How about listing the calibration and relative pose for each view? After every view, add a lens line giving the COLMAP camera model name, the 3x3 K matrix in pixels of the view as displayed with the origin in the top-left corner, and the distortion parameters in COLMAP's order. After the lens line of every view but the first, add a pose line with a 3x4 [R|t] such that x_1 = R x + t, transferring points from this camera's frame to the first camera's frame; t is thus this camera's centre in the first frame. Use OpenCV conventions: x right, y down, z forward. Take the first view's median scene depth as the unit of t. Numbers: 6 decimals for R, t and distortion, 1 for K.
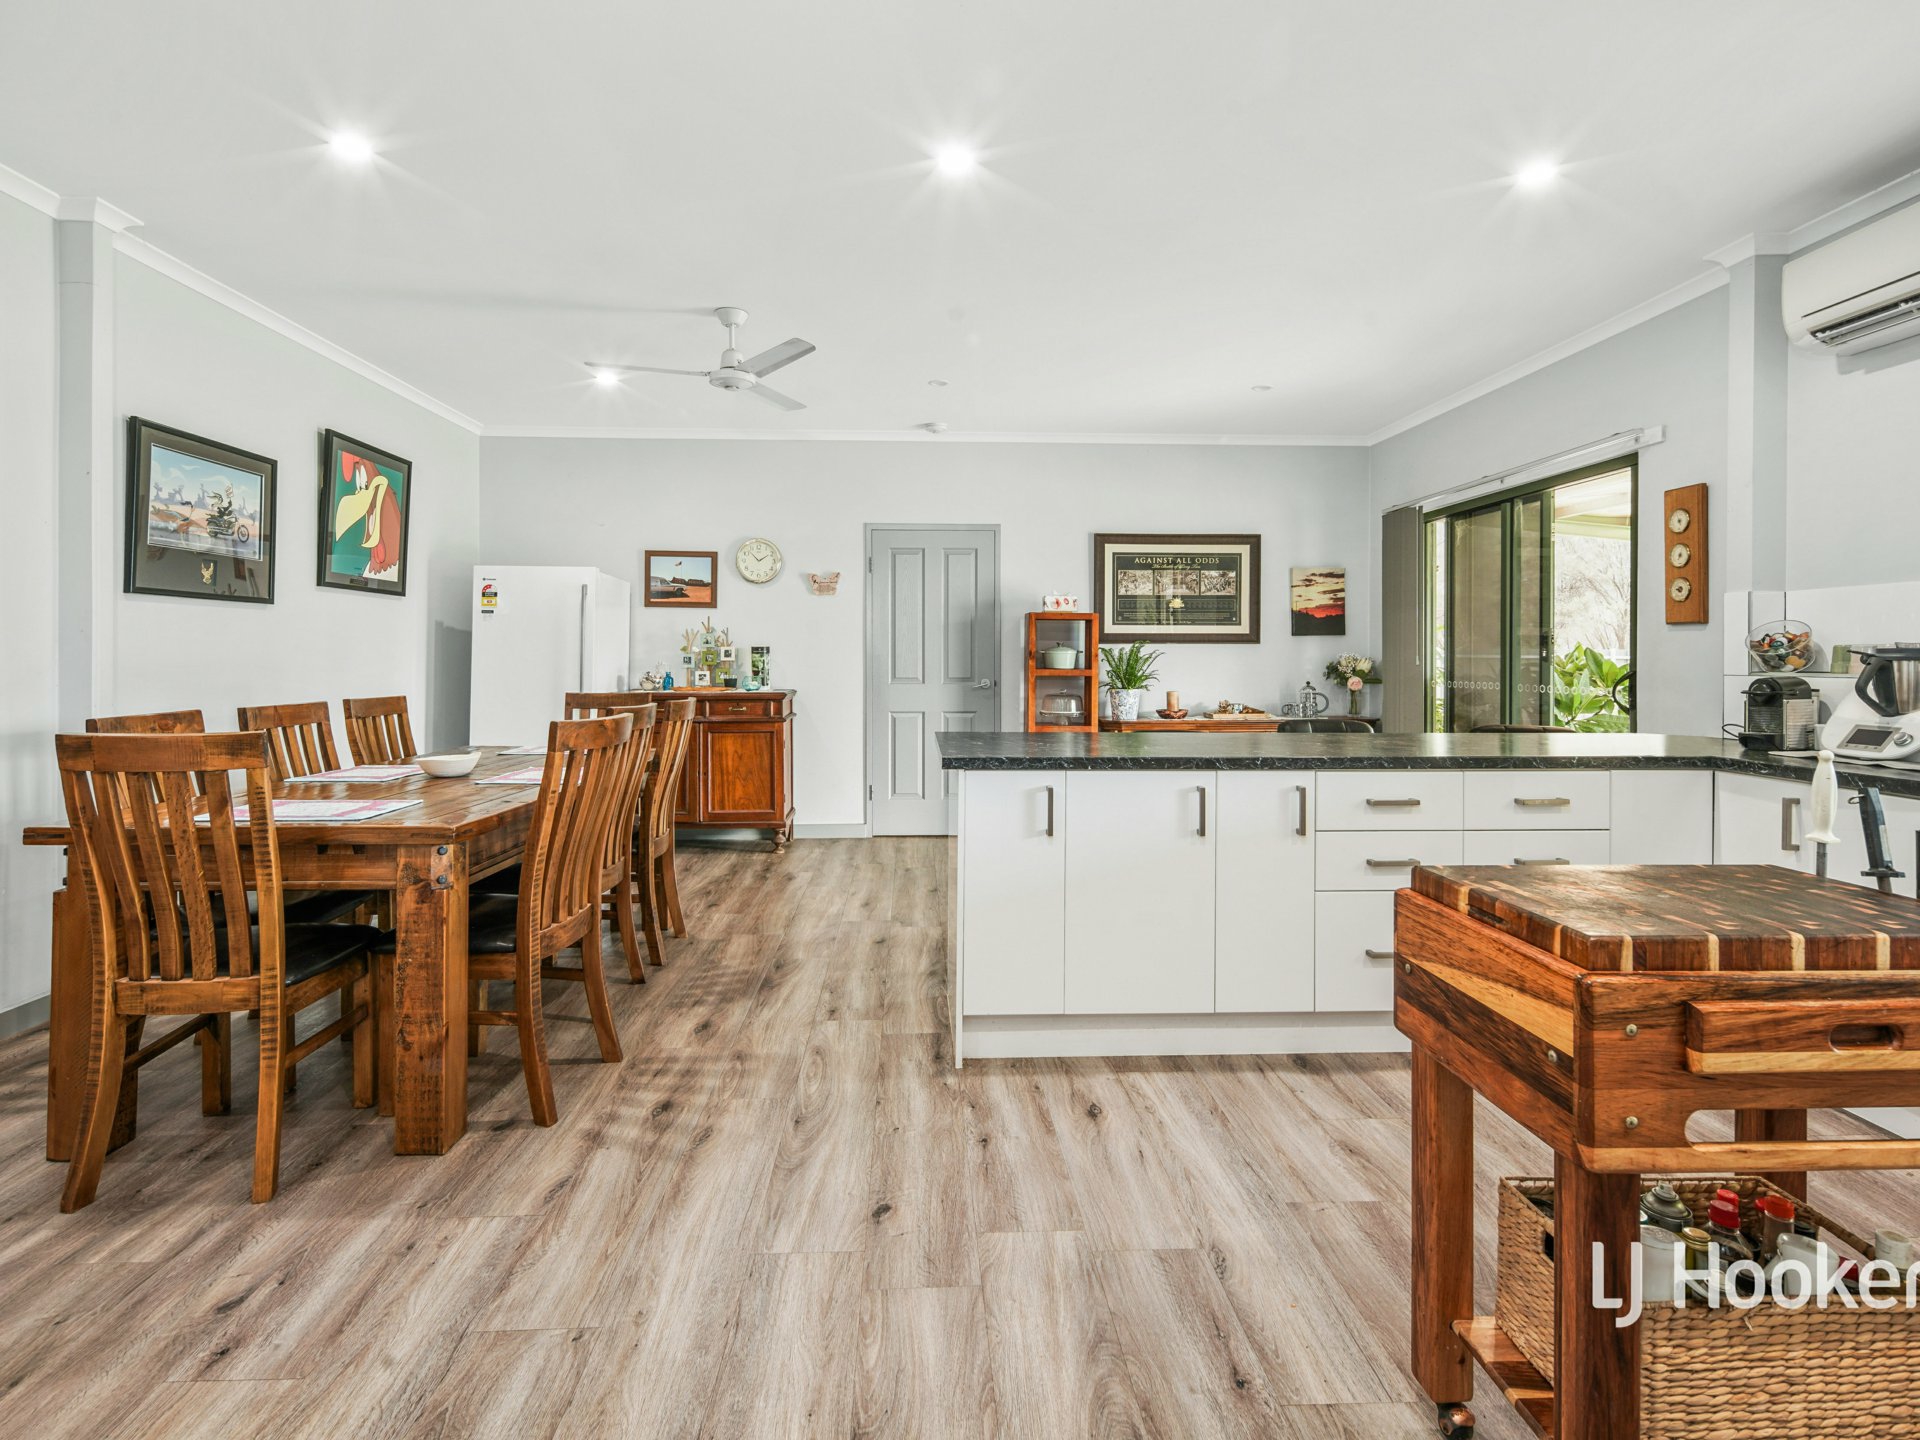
lens RADIAL K [[944.8, 0, 950.1], [0, 944.8, 655.2], [0, 0, 1]] dist [0.002141, -0.000127]
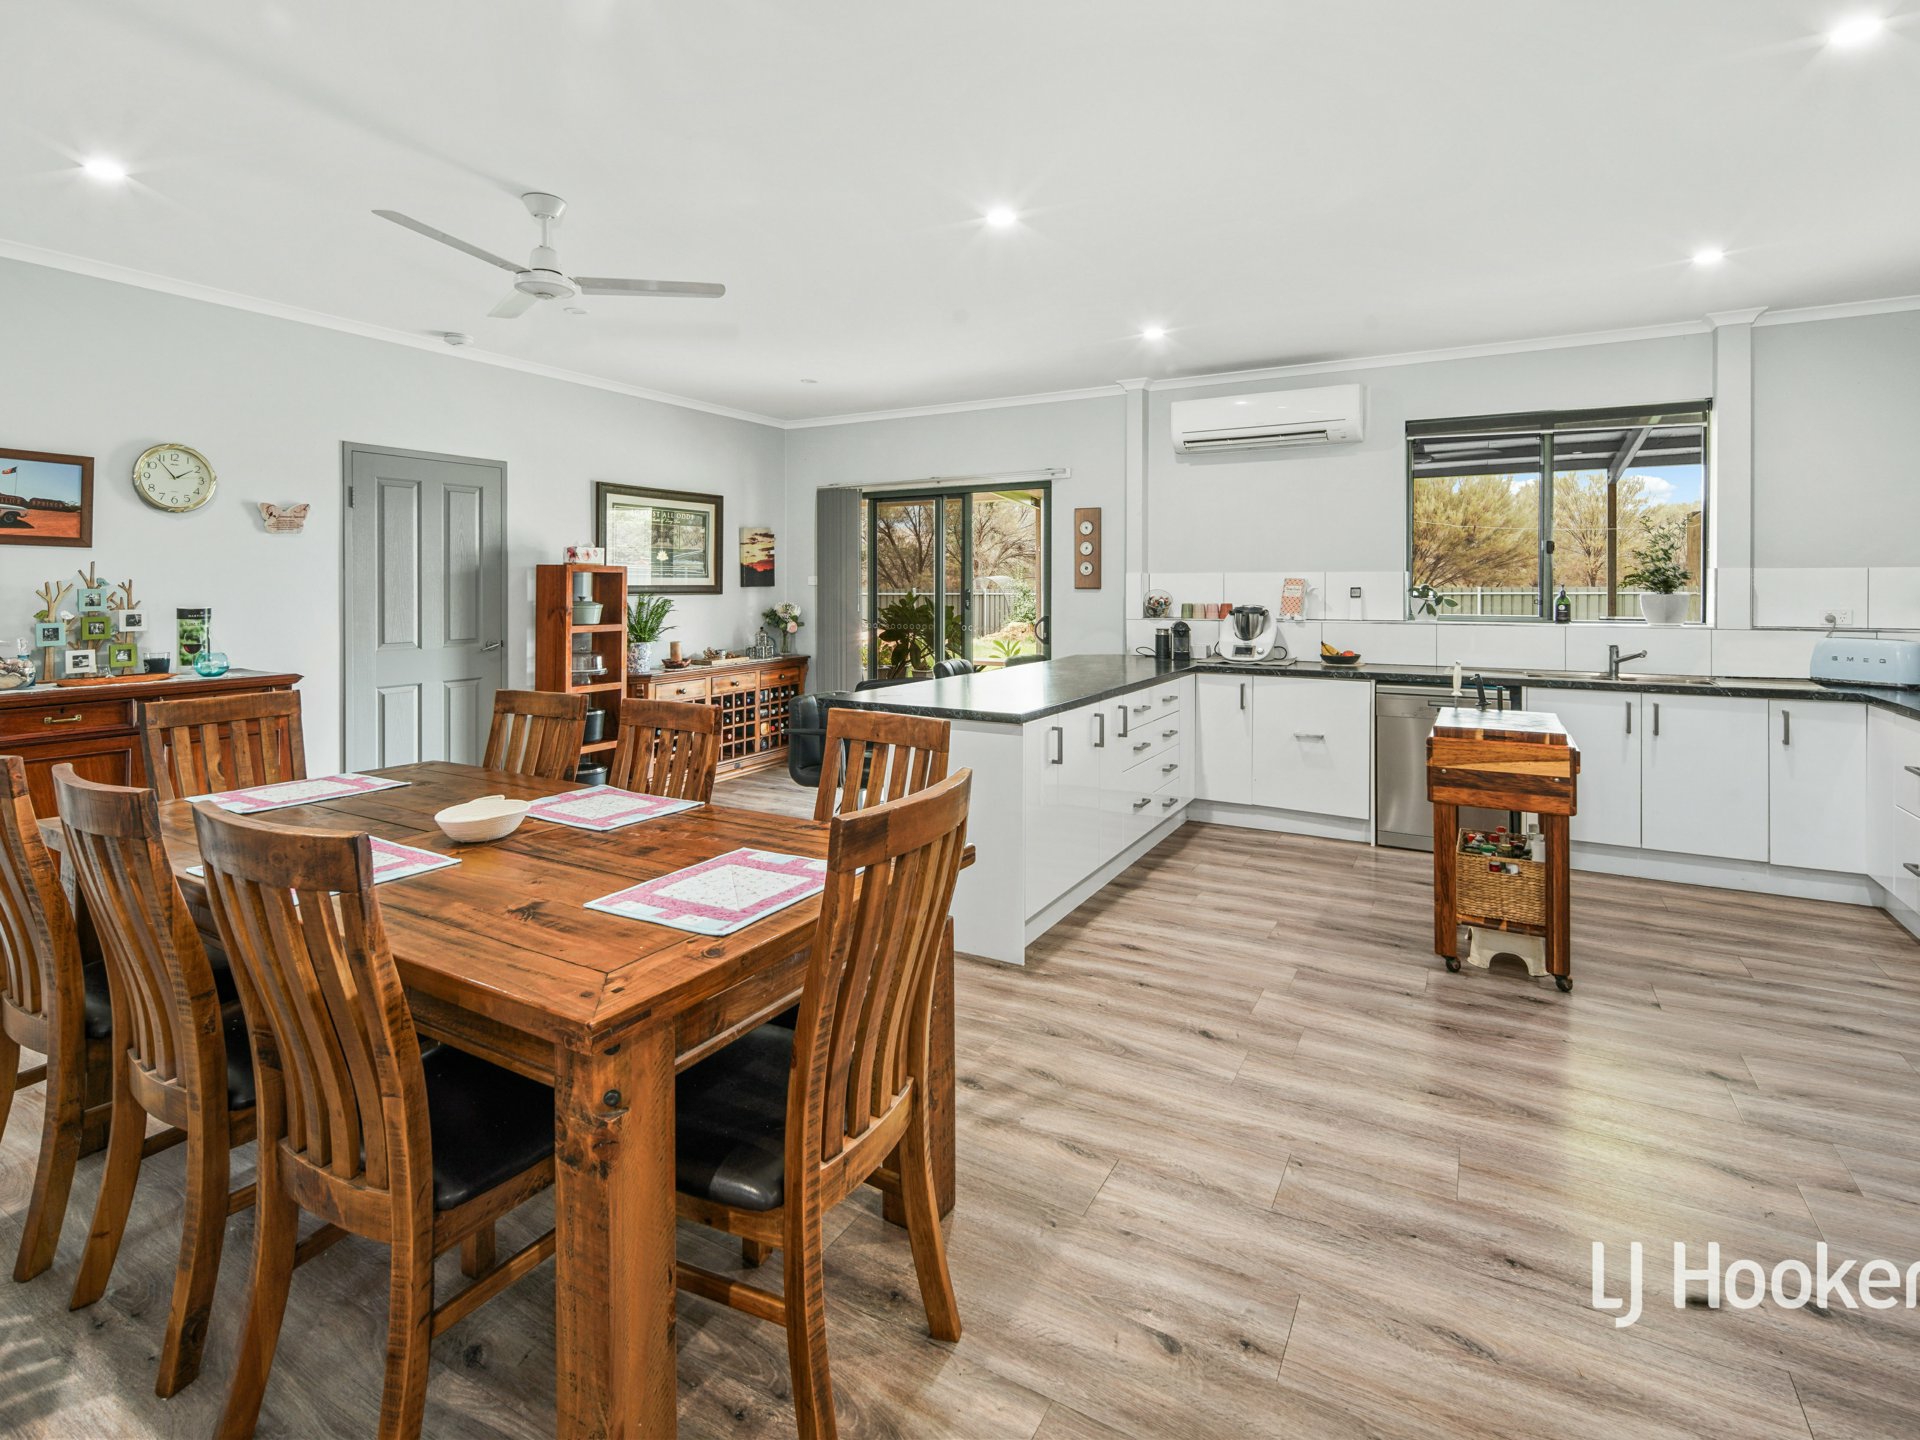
lens RADIAL K [[938.2, 0, 949.9], [0, 938.2, 590.7], [0, 0, 1]] dist [0.001623, -0.000331]
pose [[0.534320, -0.007941, 0.845245, -0.594180], [-0.000015, 0.999956, 0.009404, -0.034438], [-0.845282, -0.005037, 0.534297, 0.238192]]
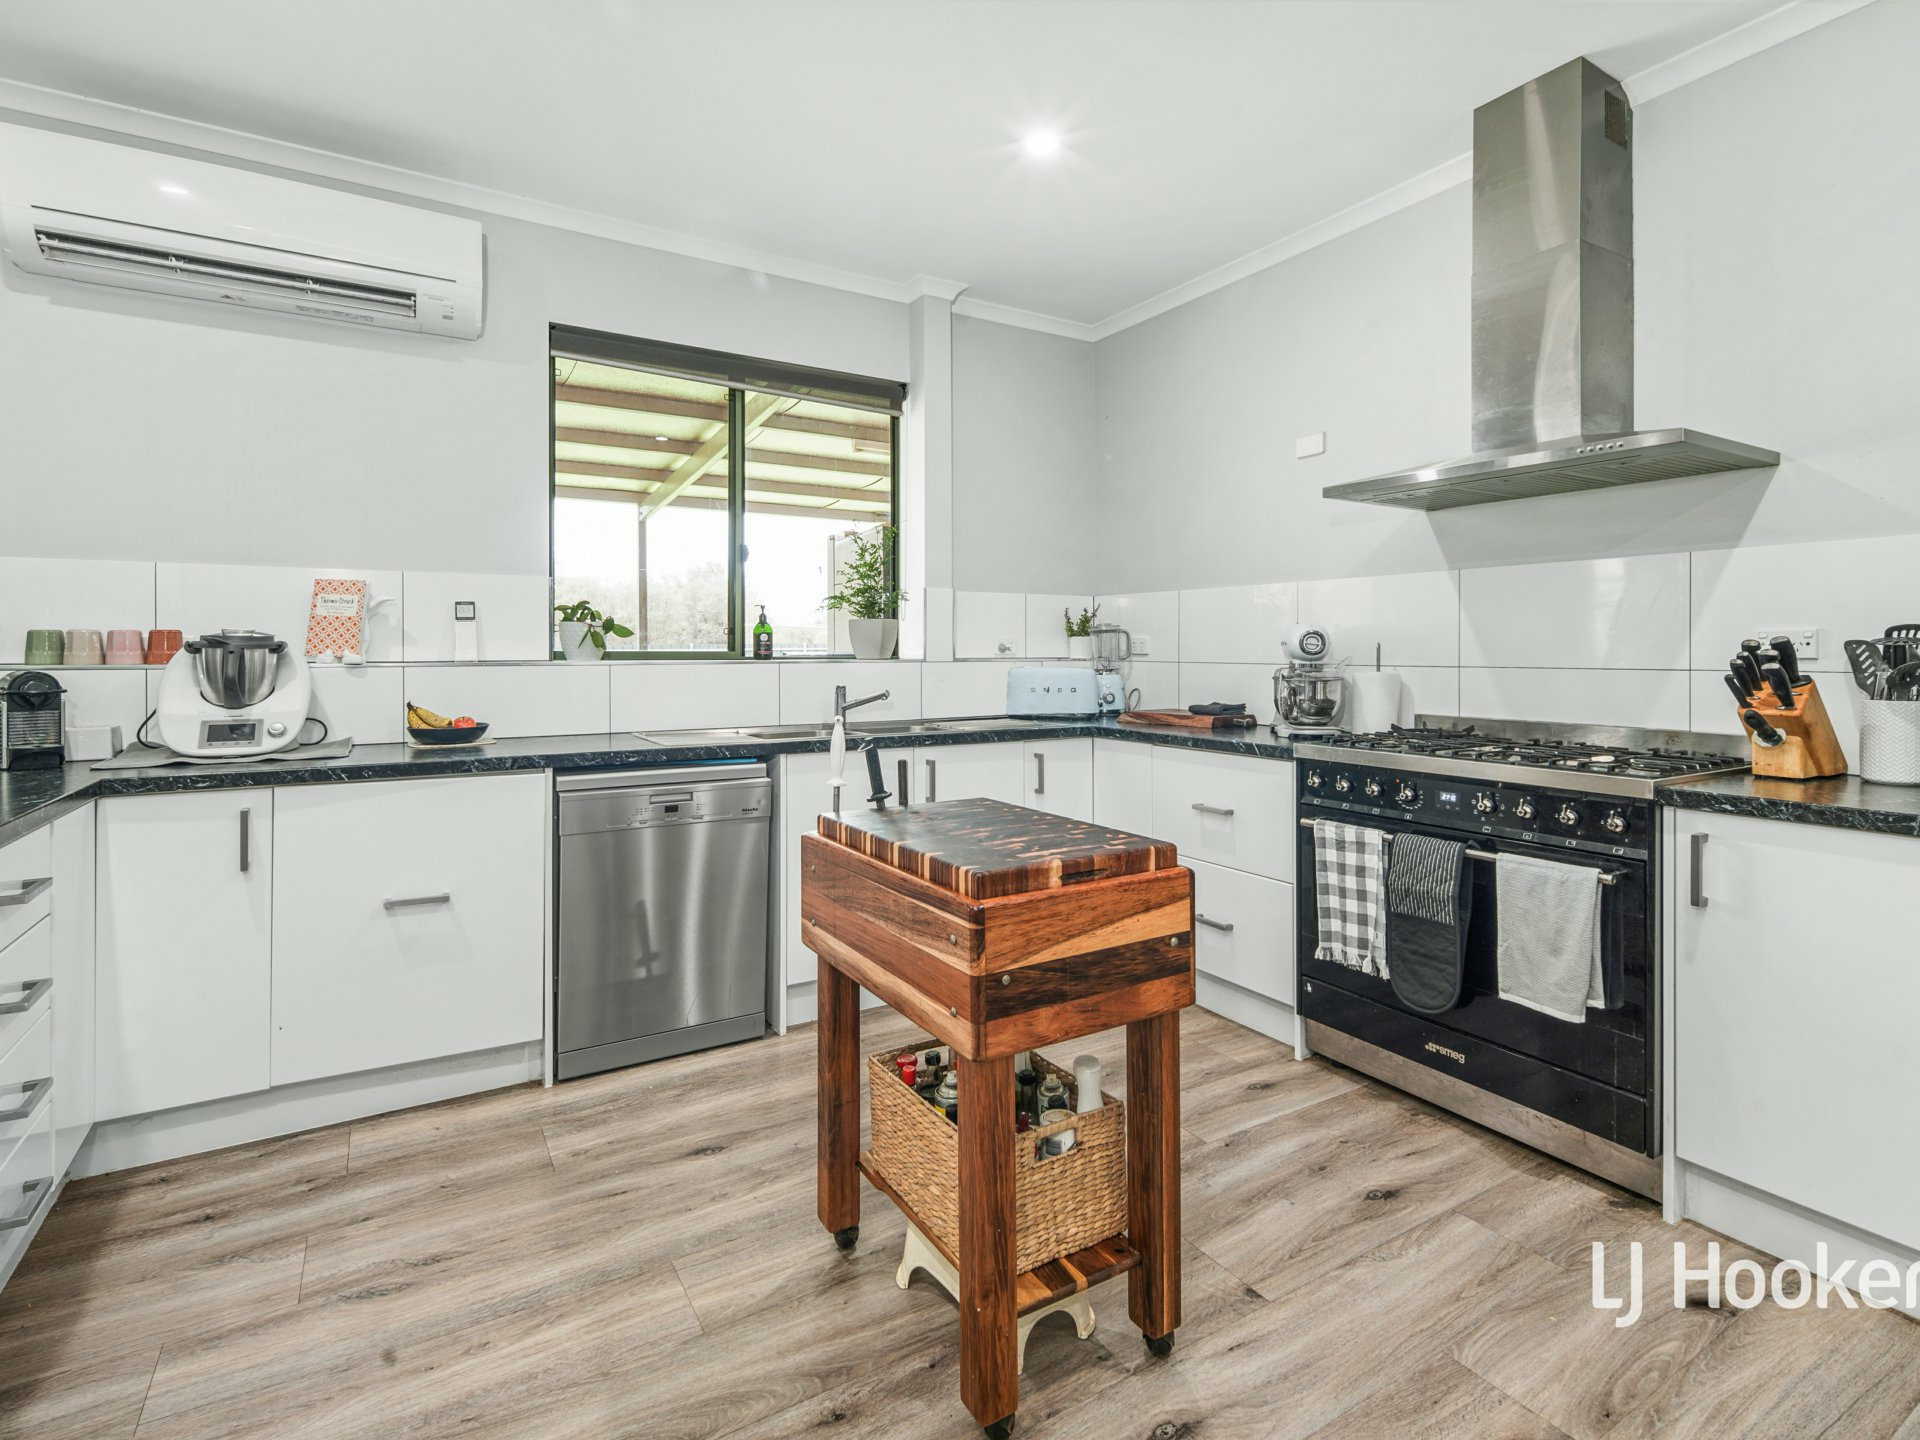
lens RADIAL K [[934.0, 0, 957.0], [0, 934.0, 656.4], [0, 0, 1]] dist [0.004849, 0.000483]
pose [[-0.483456, -0.008808, 0.875324, -0.087715], [-0.003910, 0.999961, 0.007903, 0.001424], [-0.875360, 0.000398, -0.483472, 0.439393]]
